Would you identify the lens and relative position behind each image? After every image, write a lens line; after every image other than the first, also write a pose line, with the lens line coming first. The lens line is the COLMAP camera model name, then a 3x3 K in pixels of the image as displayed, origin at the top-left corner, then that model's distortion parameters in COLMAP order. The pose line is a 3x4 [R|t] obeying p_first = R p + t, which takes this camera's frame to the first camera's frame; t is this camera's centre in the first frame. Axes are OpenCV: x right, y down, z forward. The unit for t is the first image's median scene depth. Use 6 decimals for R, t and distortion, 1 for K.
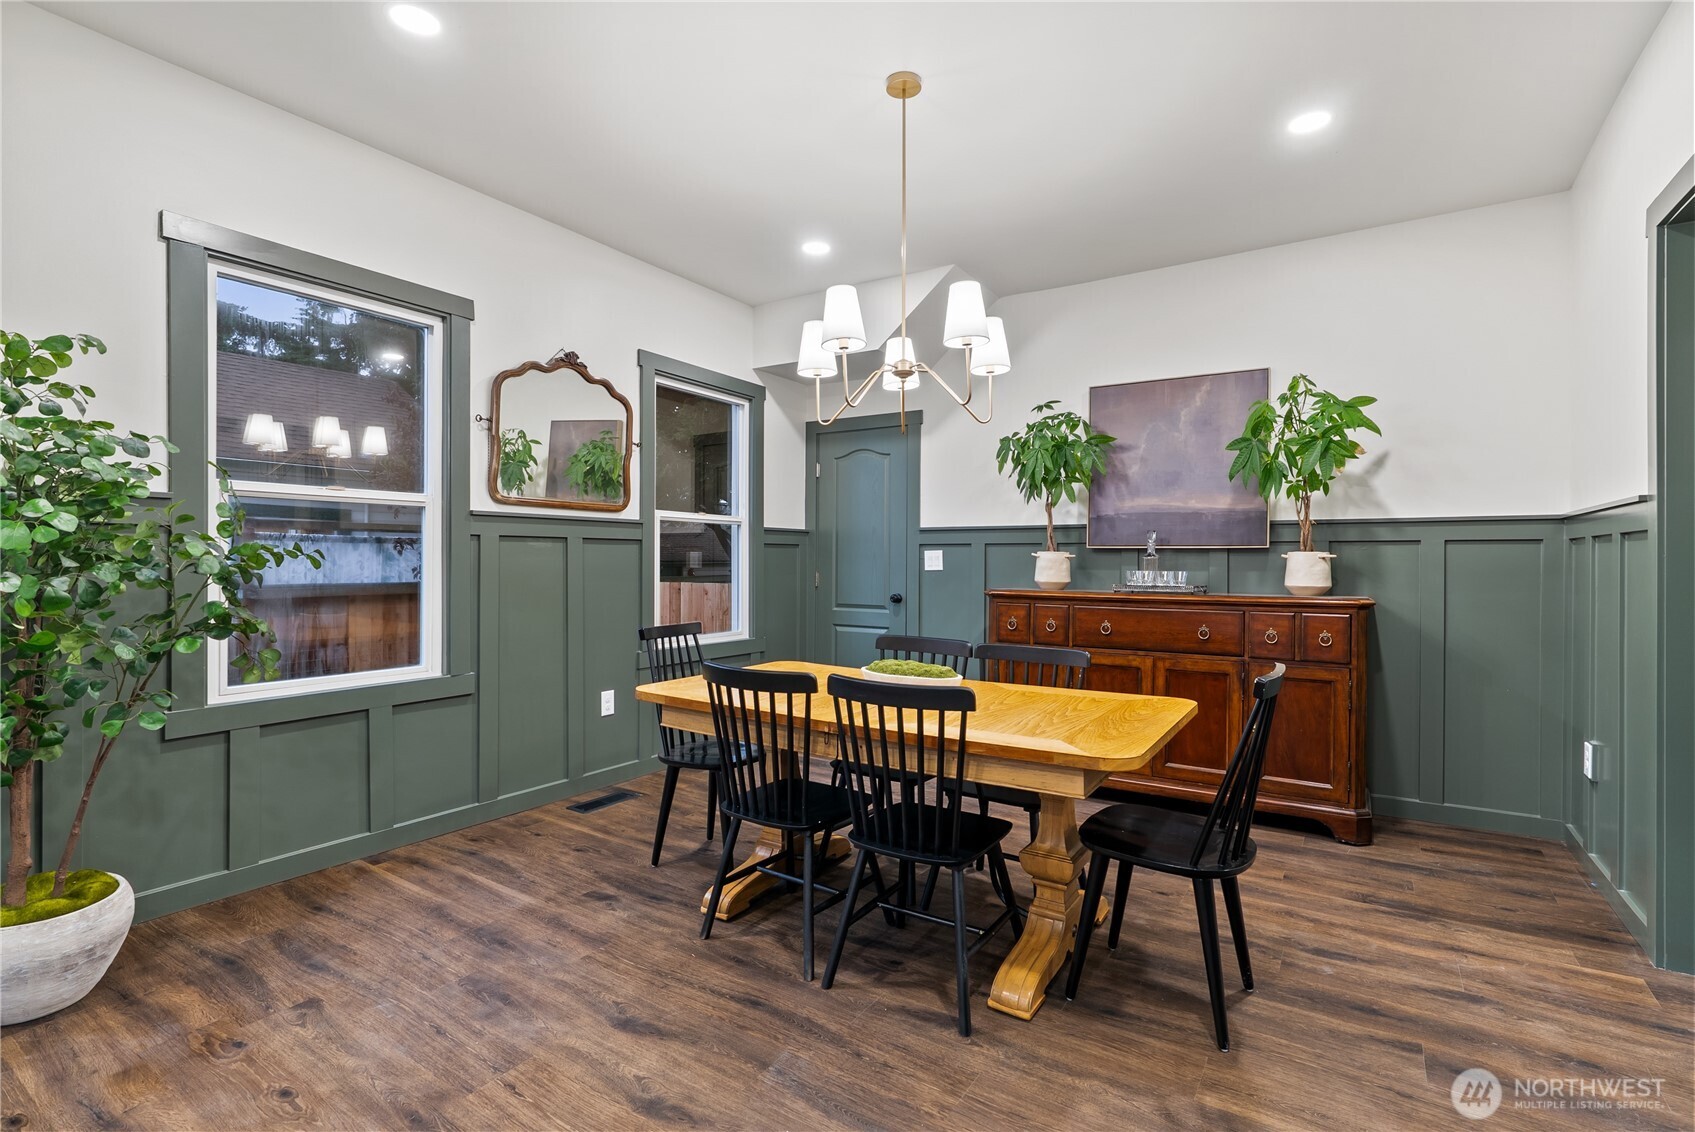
lens RADIAL K [[794.0, 0, 855.2], [0, 794.0, 561.0], [0, 0, 1]] dist [-0.001756, 0.000697]
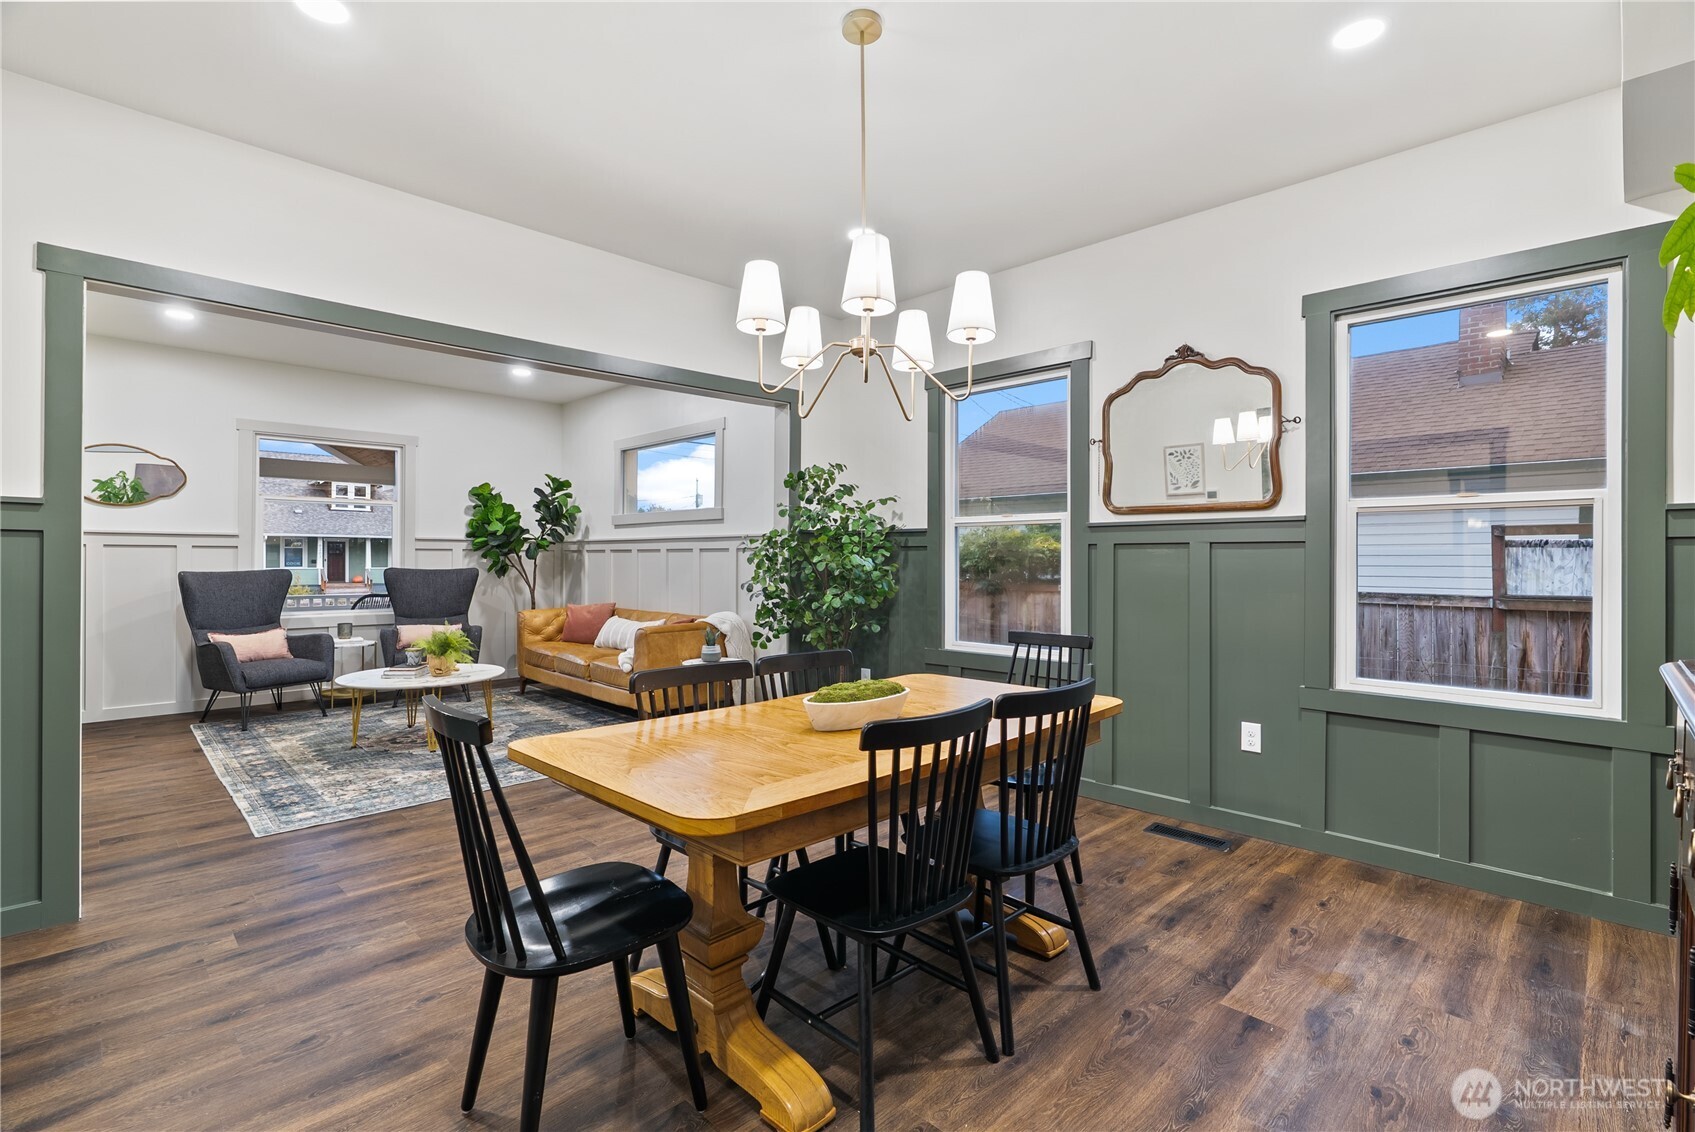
lens RADIAL K [[777.7, 0, 855.1], [0, 777.7, 557.1], [0, 0, 1]] dist [-0.002339, 0.000785]
pose [[-0.208967, -0.009176, -0.977880, 0.616742], [-0.004882, 0.999953, -0.008340, -0.003153], [0.977911, 0.003031, -0.209002, 0.805061]]
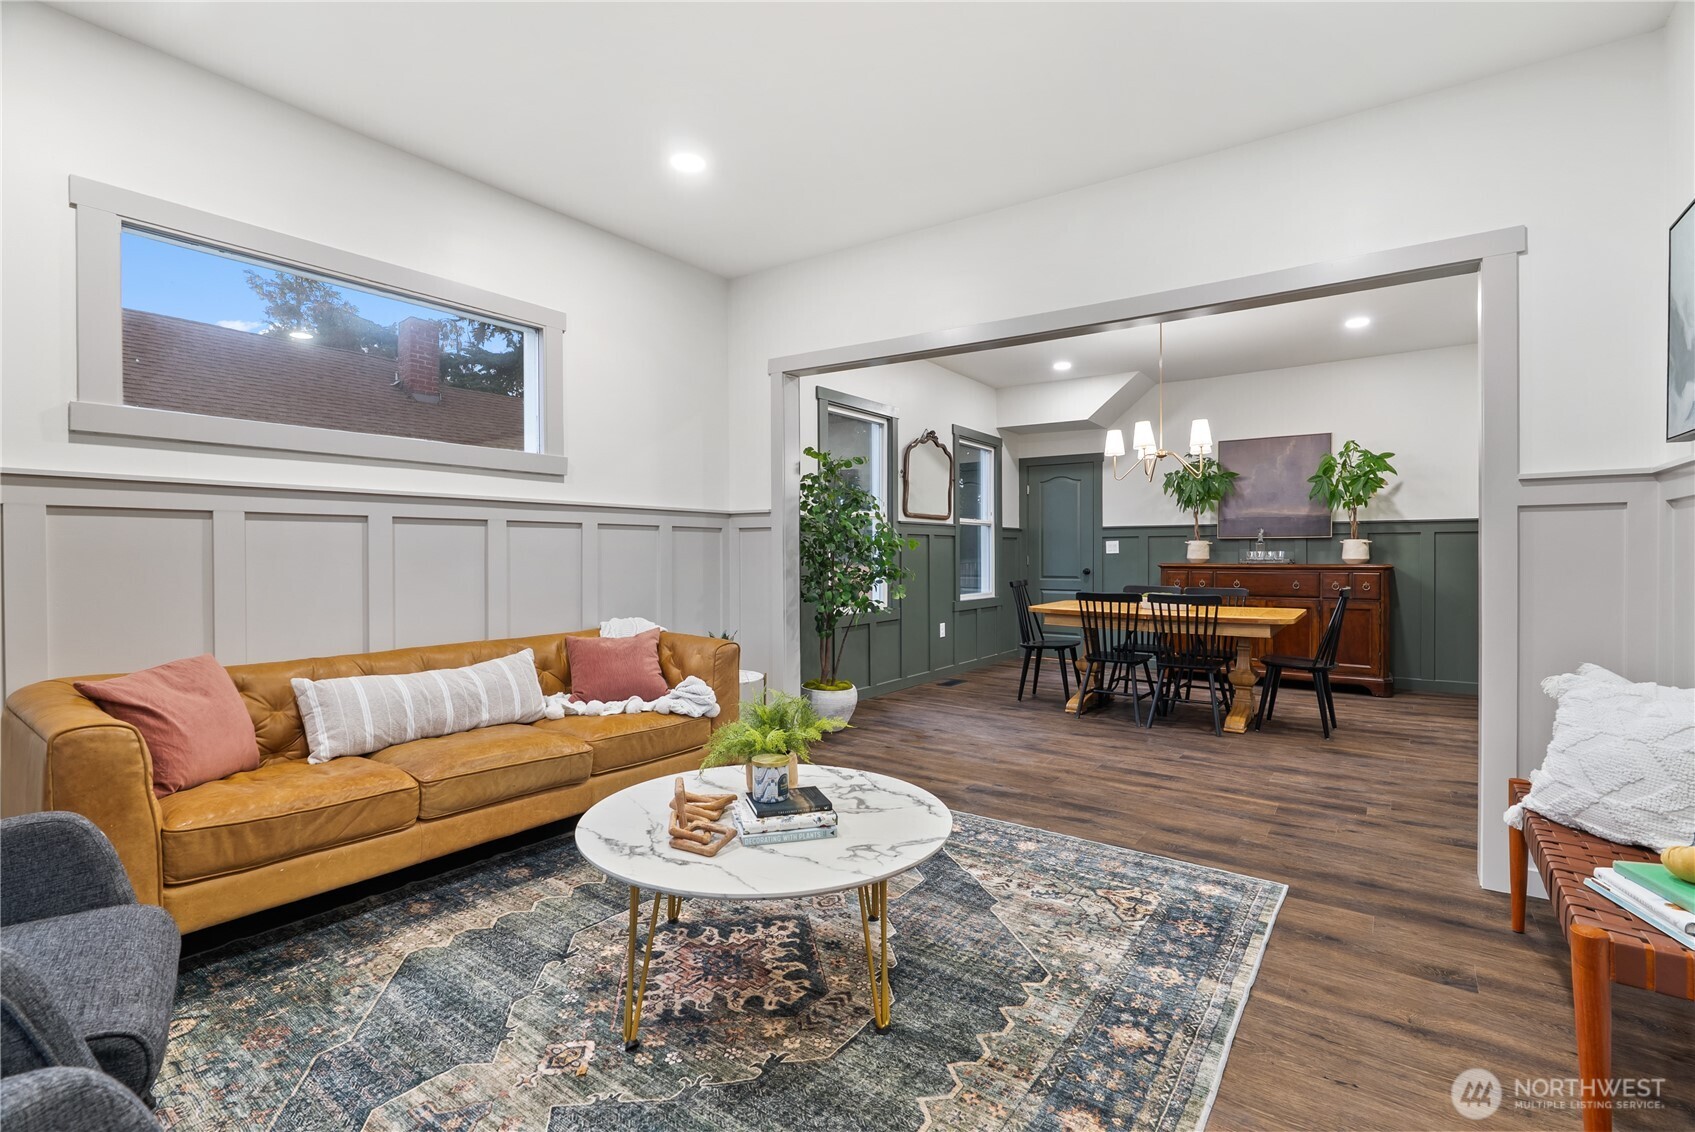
lens RADIAL K [[777.7, 0, 855.1], [0, 777.7, 557.1], [0, 0, 1]] dist [-0.002339, 0.000785]
pose [[0.999227, -0.008272, -0.038426, -0.461557], [0.008450, 0.999954, 0.004467, 0.010287], [0.038387, -0.004788, 0.999251, -0.746988]]
